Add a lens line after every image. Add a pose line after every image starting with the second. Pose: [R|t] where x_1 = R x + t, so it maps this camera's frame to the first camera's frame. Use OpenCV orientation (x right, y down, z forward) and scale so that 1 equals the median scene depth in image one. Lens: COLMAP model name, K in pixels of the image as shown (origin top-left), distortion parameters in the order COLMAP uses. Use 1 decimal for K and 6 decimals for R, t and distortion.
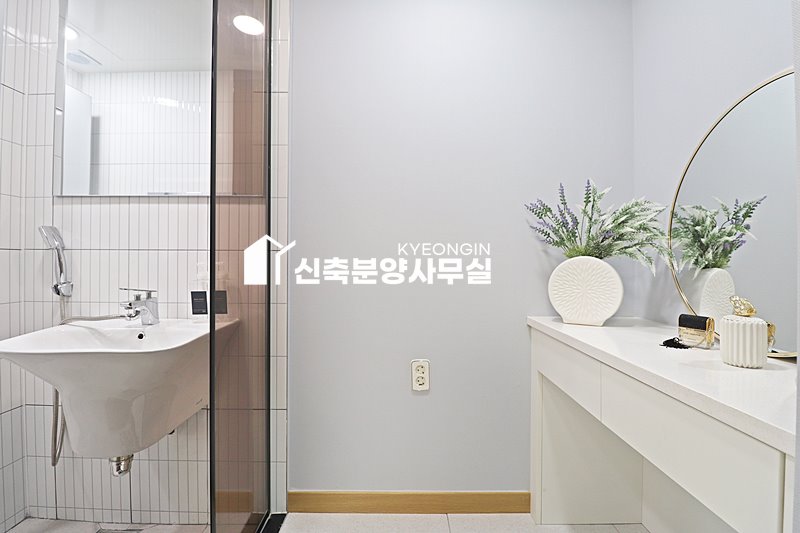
lens RADIAL K [[369.8, 0, 397.5], [0, 369.8, 267.7], [0, 0, 1]] dist [-0.006870, -0.004185]
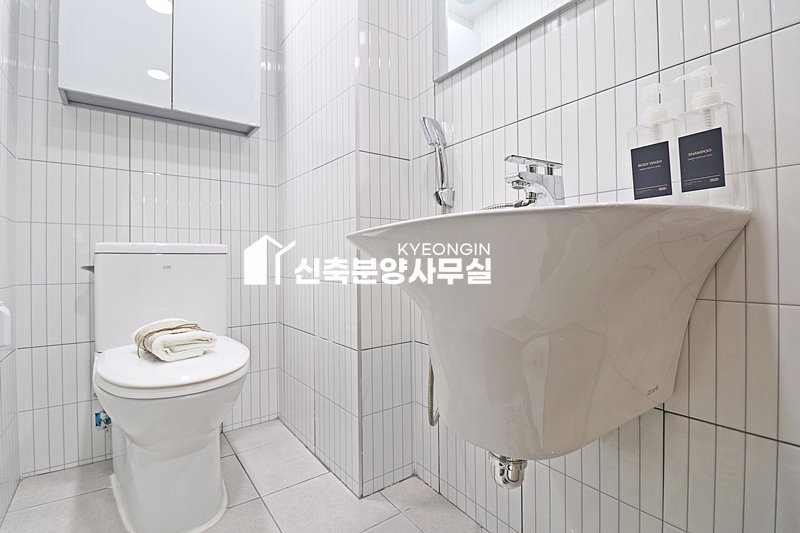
lens RADIAL K [[369.8, 0, 399.2], [0, 369.8, 265.1], [0, 0, 1]] dist [-0.006870, -0.004185]
pose [[0.587341, -0.009460, -0.809284, -0.359146], [0.008940, 0.999947, -0.005201, 0.213817], [0.809290, -0.004180, 0.587394, 0.490268]]
